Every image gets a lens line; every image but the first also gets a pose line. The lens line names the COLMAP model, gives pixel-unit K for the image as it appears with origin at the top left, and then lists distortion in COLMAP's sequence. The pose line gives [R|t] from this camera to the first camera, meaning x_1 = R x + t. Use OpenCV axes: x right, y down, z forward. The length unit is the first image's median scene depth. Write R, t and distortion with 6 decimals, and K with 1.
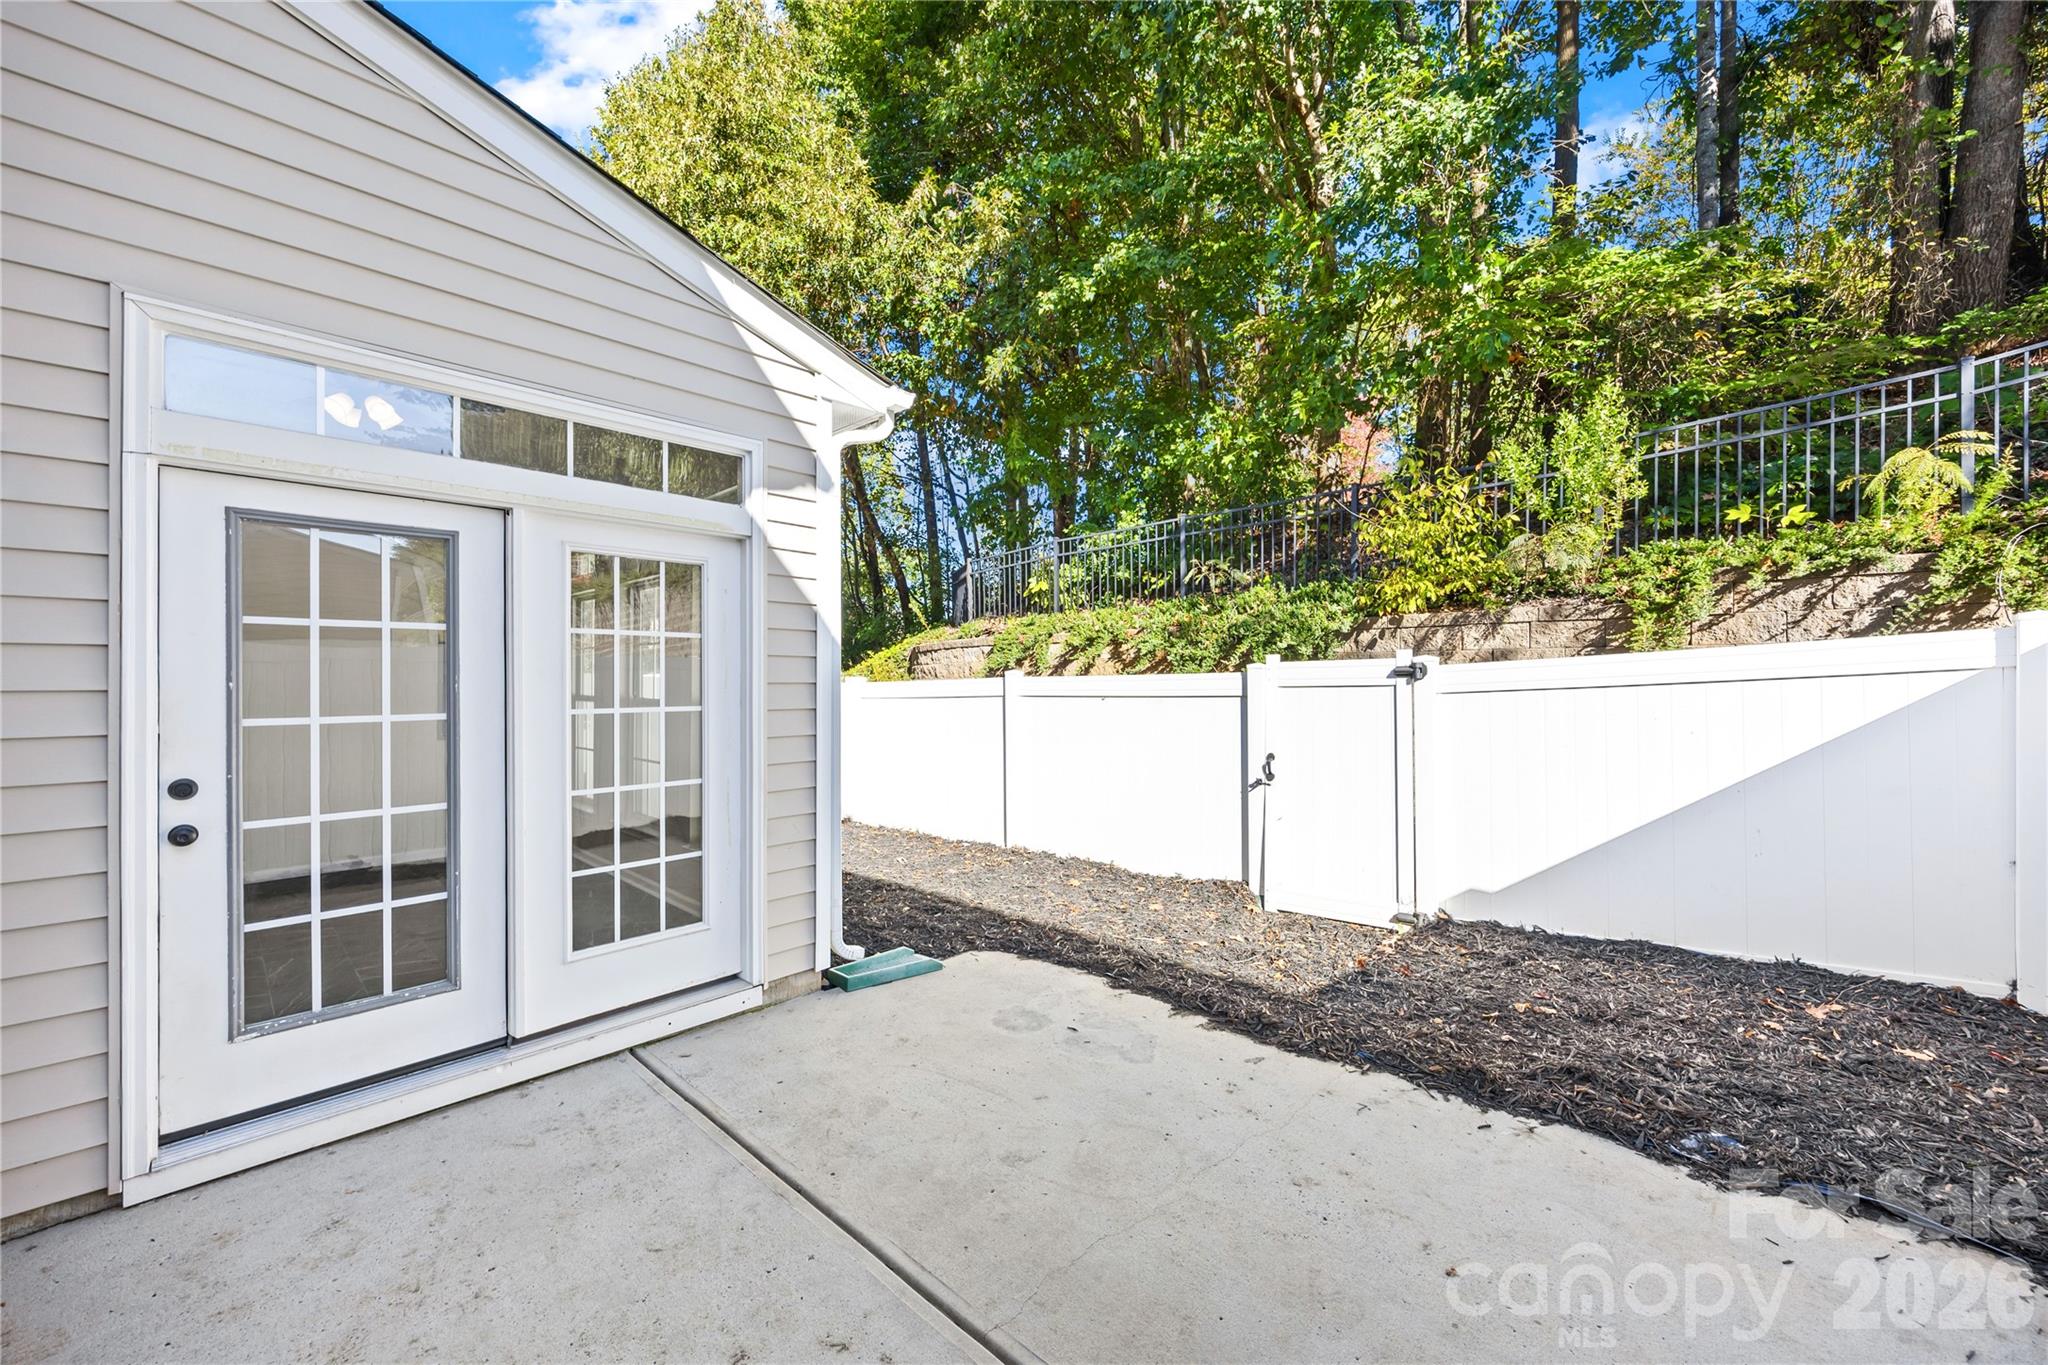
lens RADIAL K [[777.1, 0, 1024.0], [0, 777.1, 682.5], [0, 0, 1]] dist [-0.001224, -0.000050]
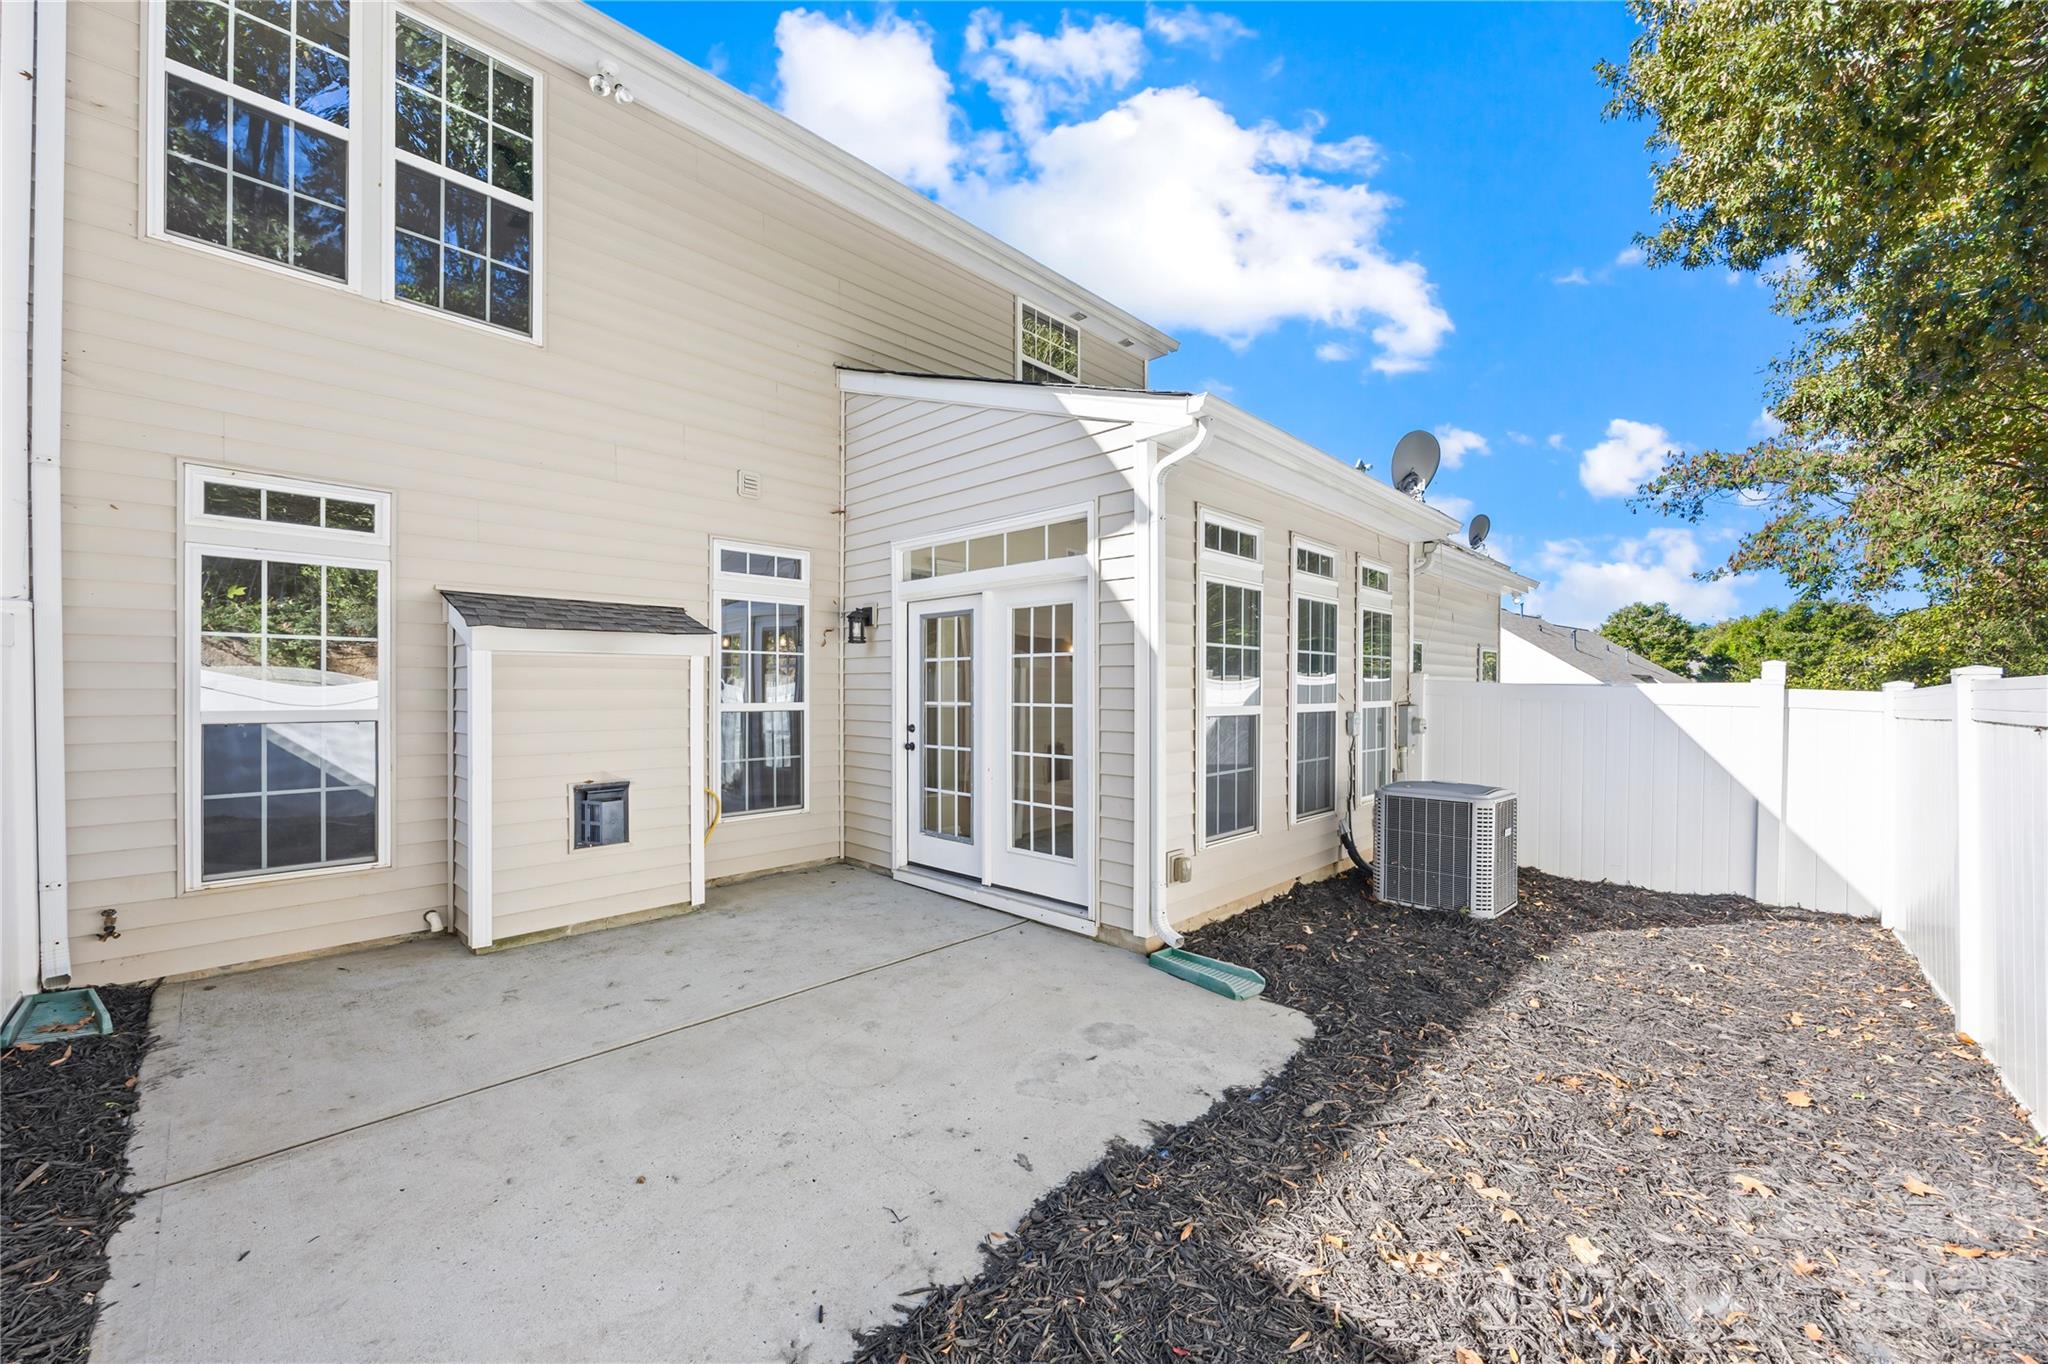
lens RADIAL K [[796.6, 0, 1015.9], [0, 796.6, 683.7], [0, 0, 1]] dist [-0.002123, 0.000246]
pose [[-0.015103, -0.003253, -0.999881, 1.077392], [-0.002334, 0.999992, -0.003218, -0.001340], [0.999883, 0.002285, -0.015111, 0.969657]]
